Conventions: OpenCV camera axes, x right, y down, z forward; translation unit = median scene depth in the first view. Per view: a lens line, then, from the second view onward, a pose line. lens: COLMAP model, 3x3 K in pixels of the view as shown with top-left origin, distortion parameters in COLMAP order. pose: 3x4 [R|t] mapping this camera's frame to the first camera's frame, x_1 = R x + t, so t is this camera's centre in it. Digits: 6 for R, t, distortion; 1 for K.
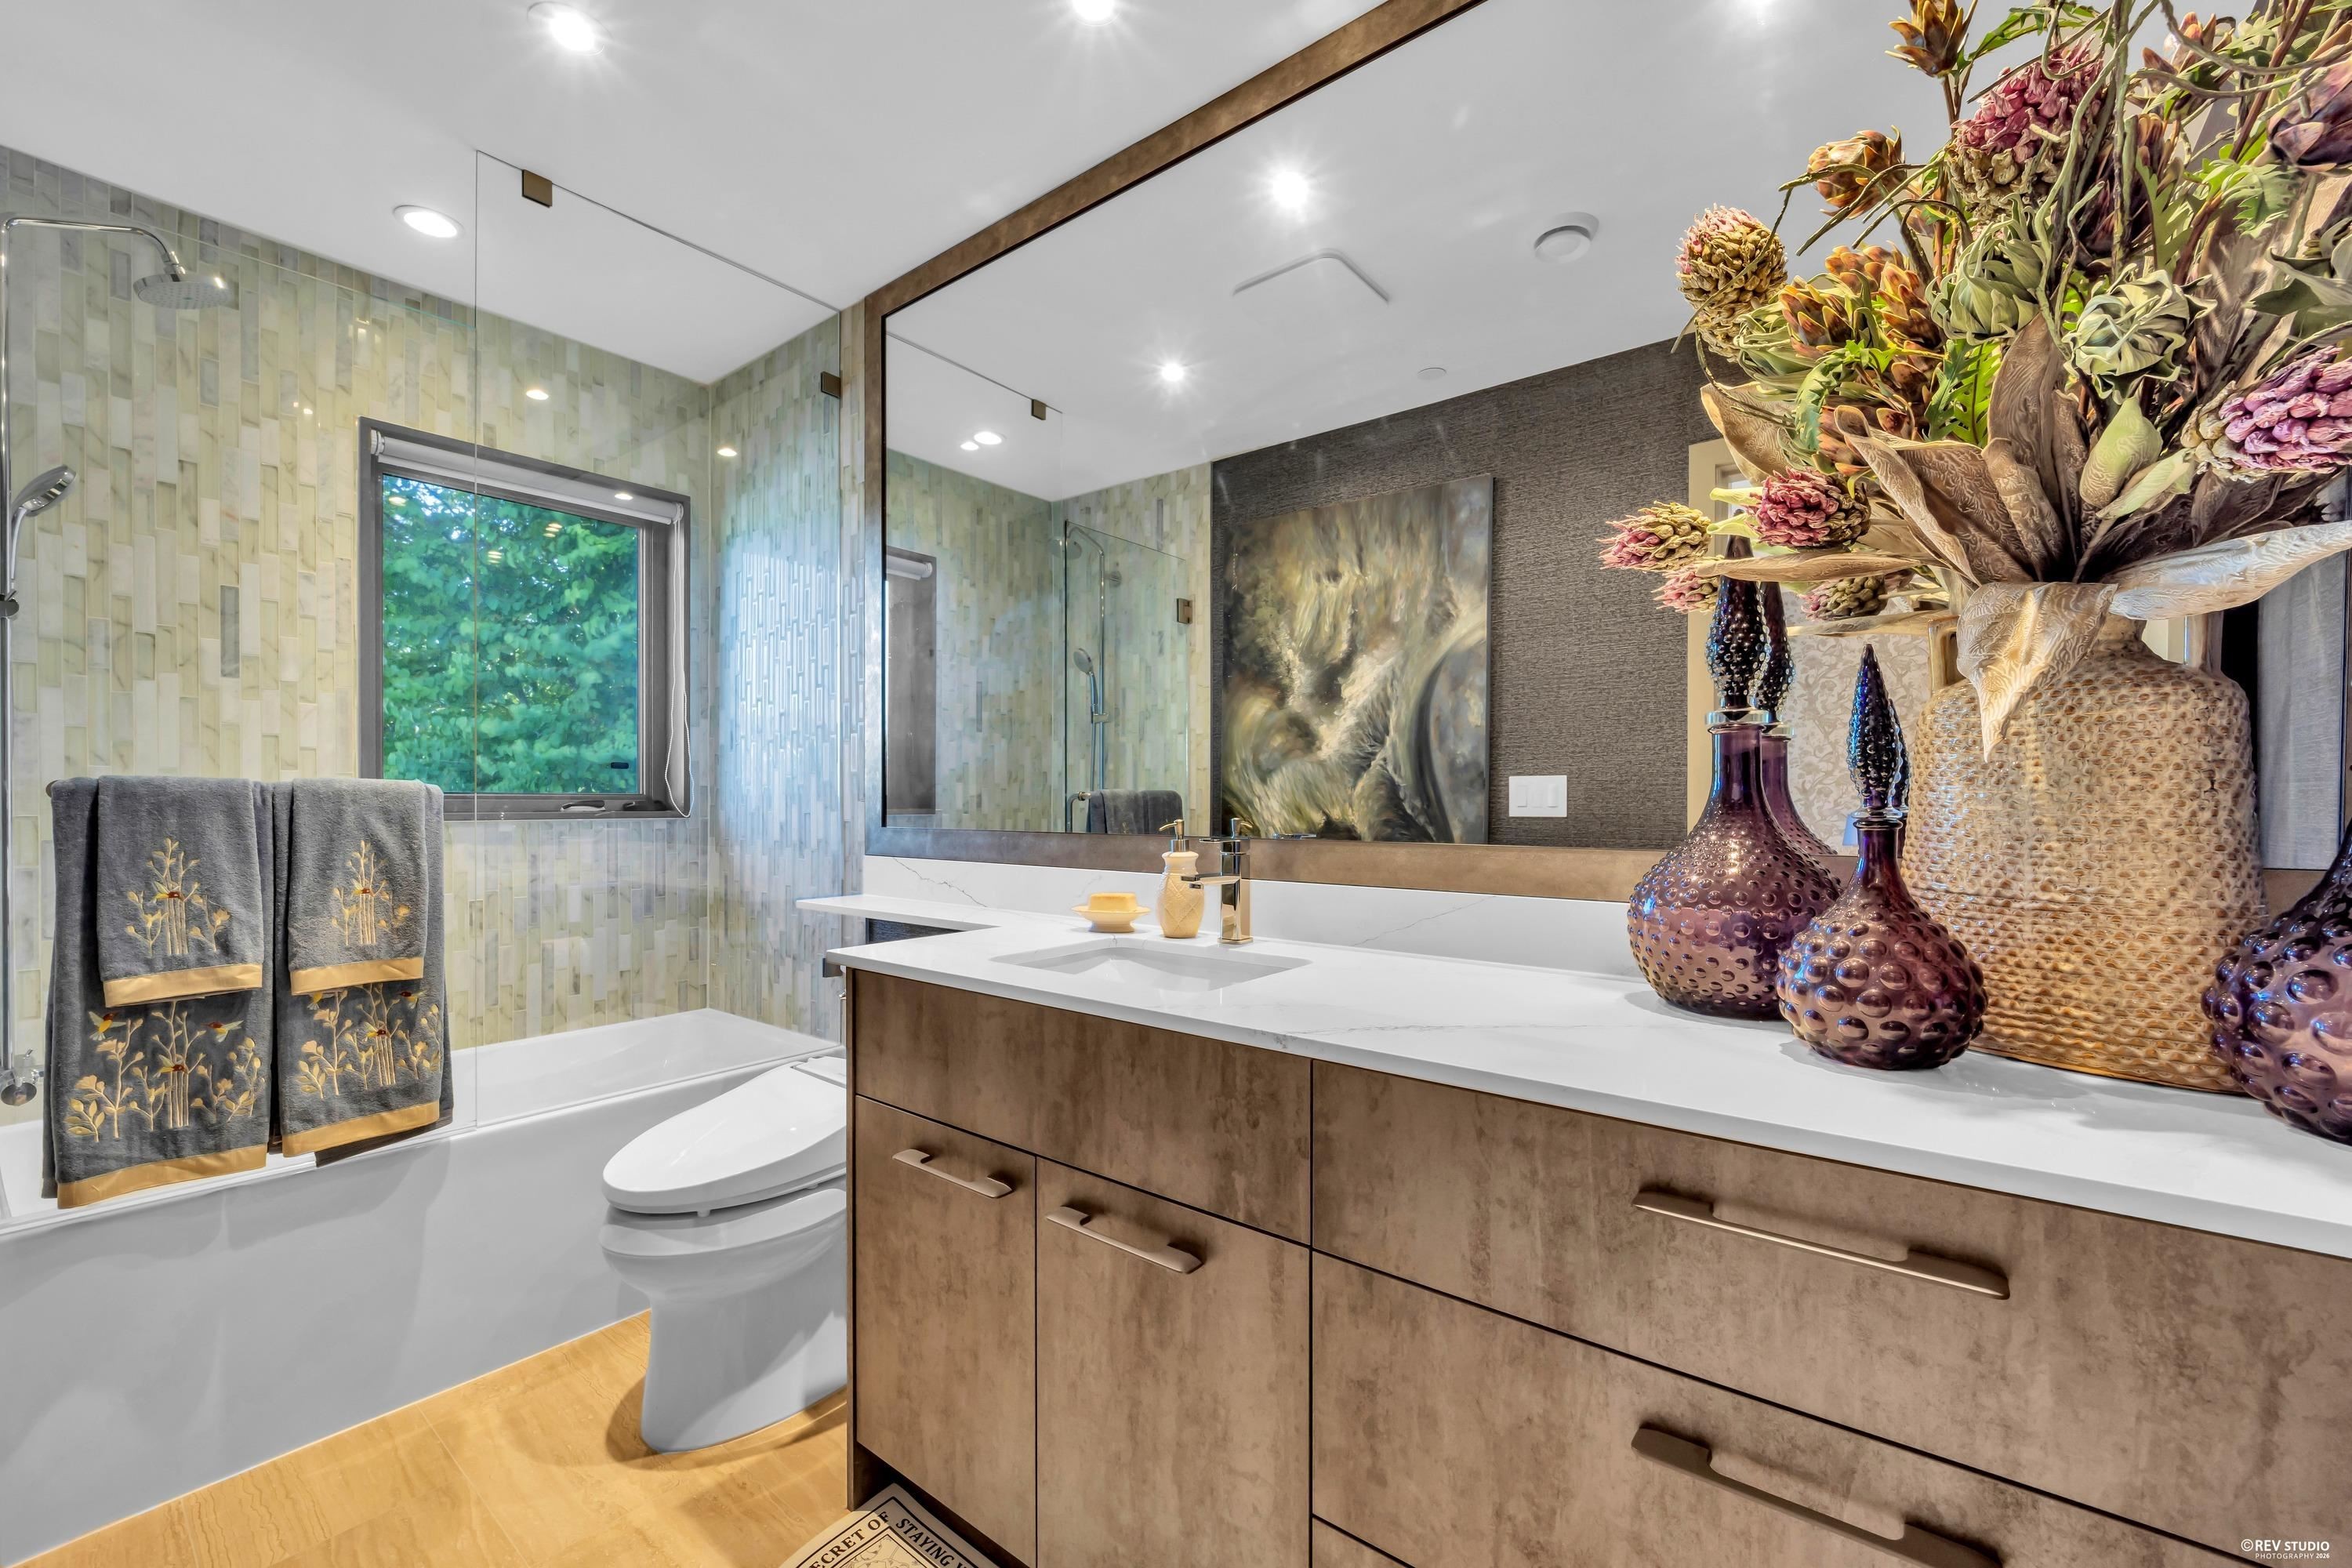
lens RADIAL K [[927.9, 0, 1177.8], [0, 927.9, 796.3], [0, 0, 1]] dist [-0.003080, -0.001321]
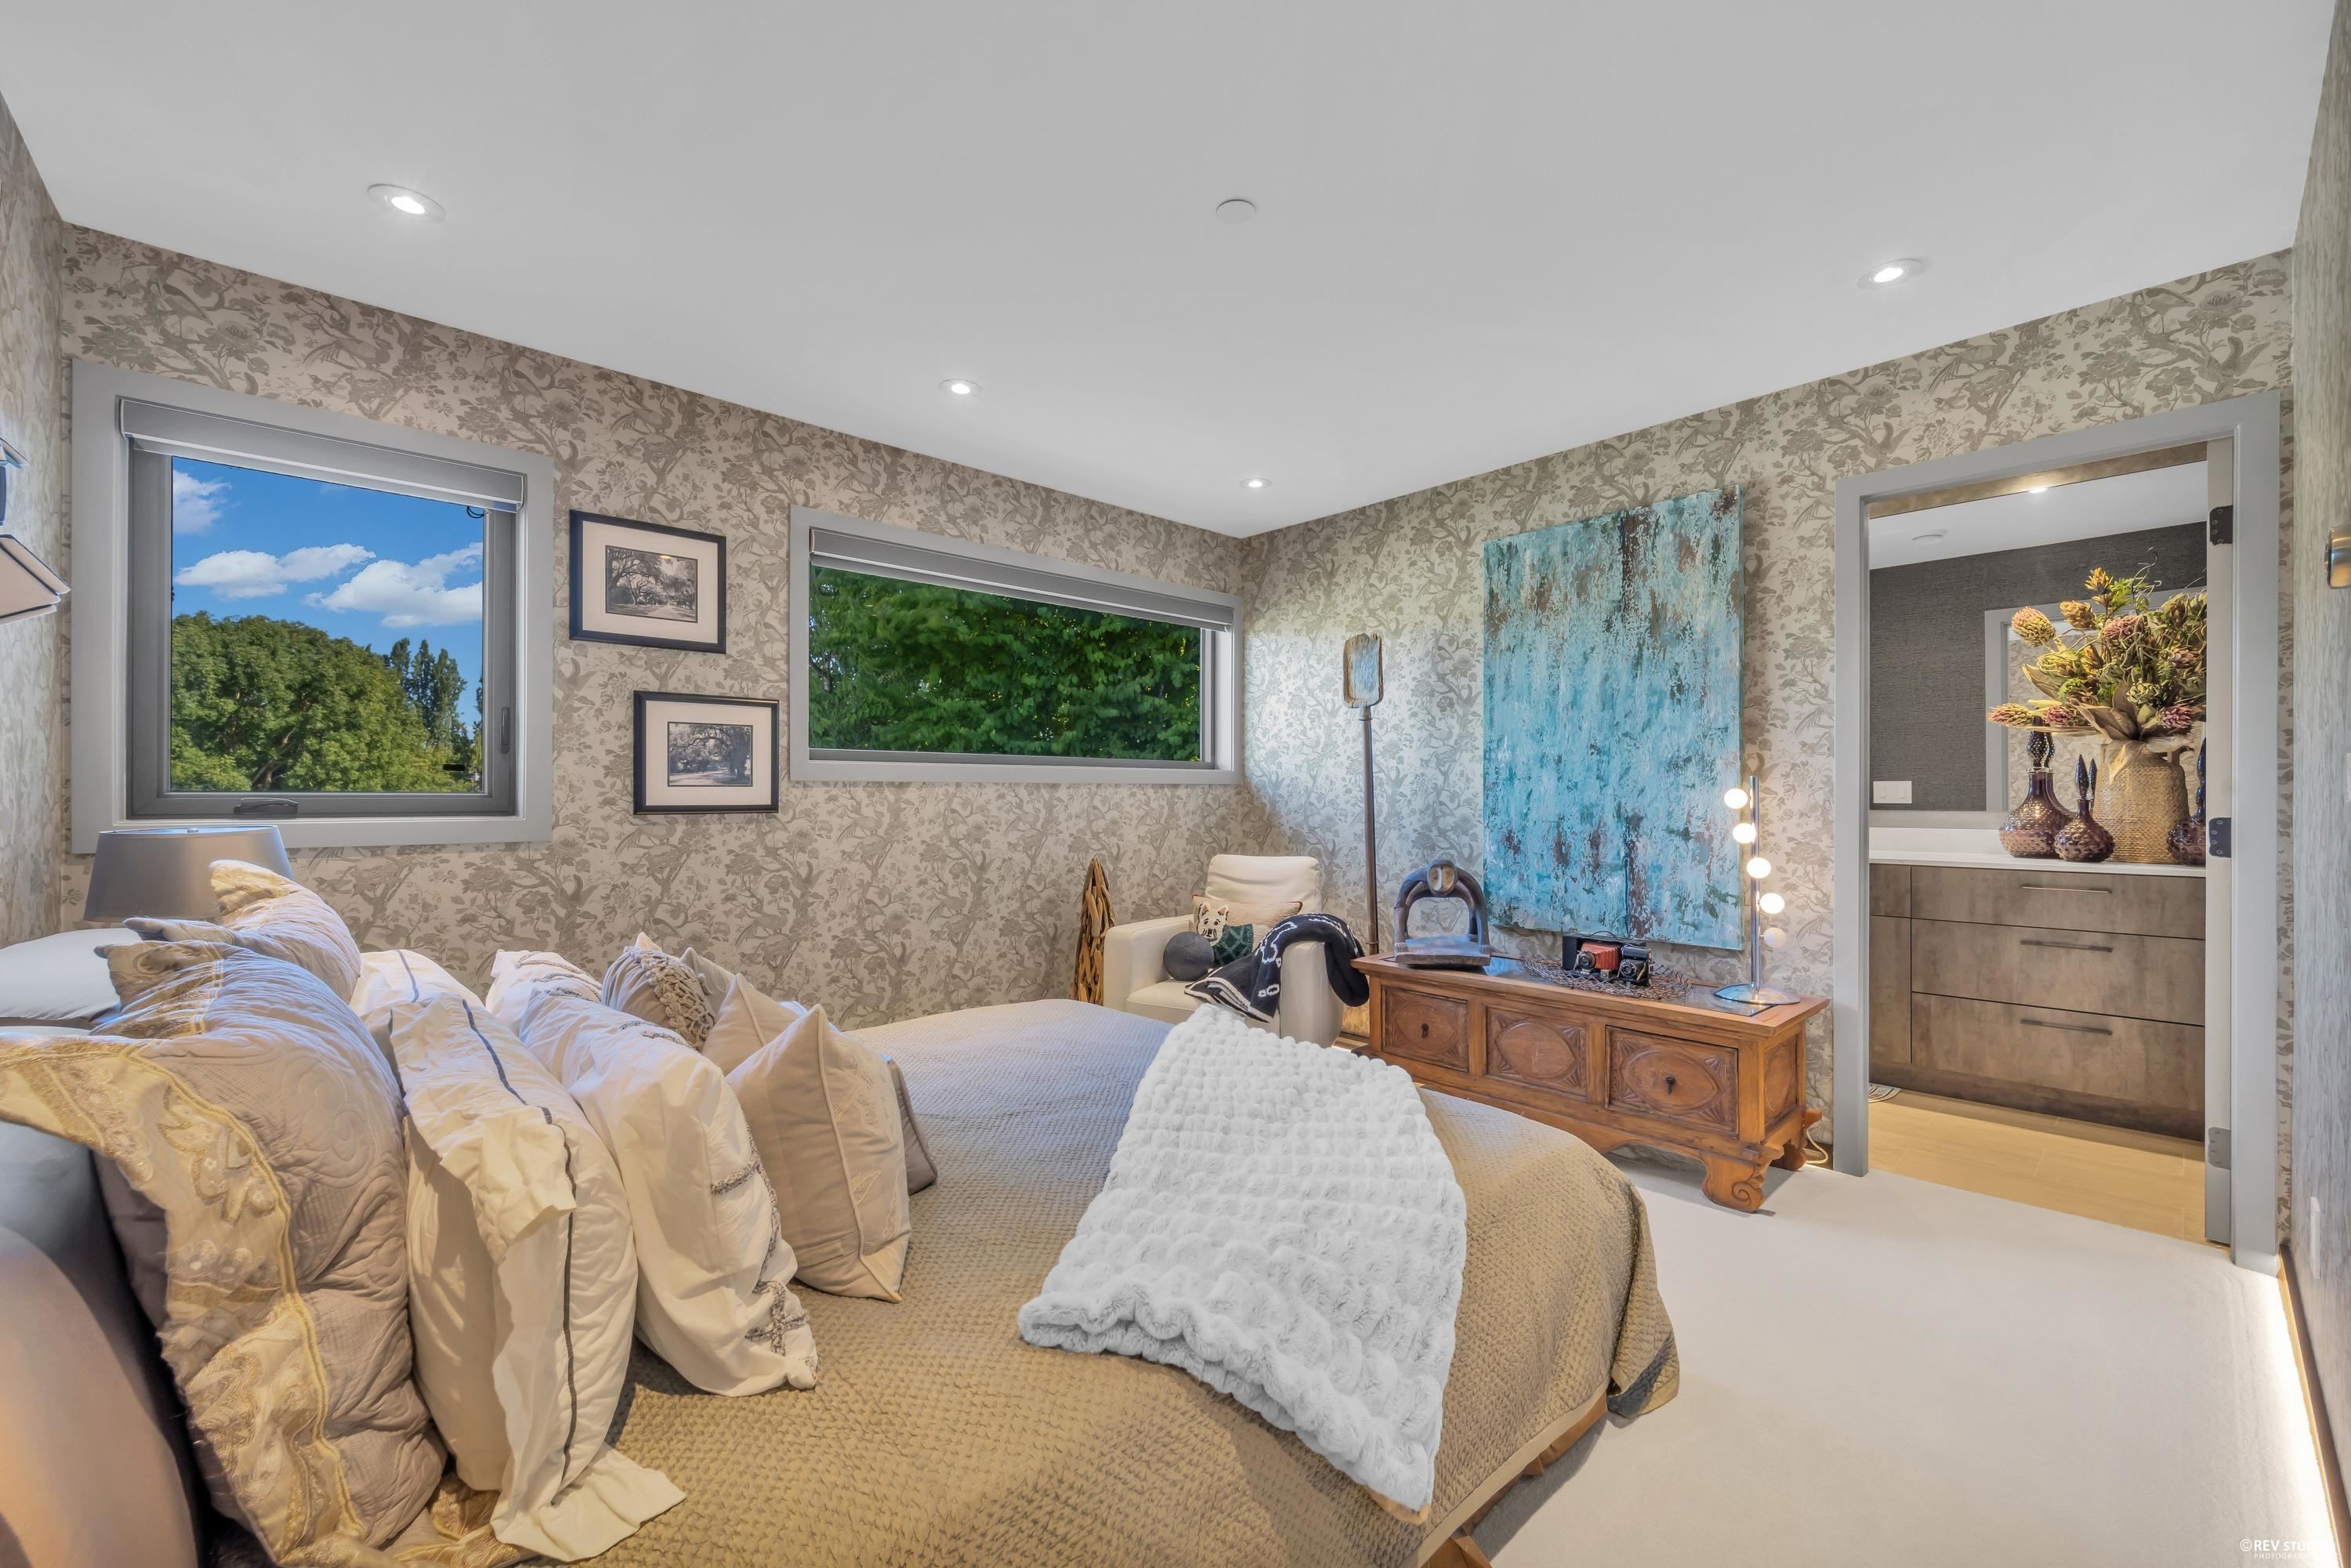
lens RADIAL K [[927.5, 0, 1186.3], [0, 927.5, 796.8], [0, 0, 1]] dist [-0.003080, -0.001321]
pose [[0.989796, -0.006874, -0.142323, -2.410410], [0.007649, 0.999959, 0.004898, -0.033894], [0.142284, -0.005936, 0.989808, -3.358660]]
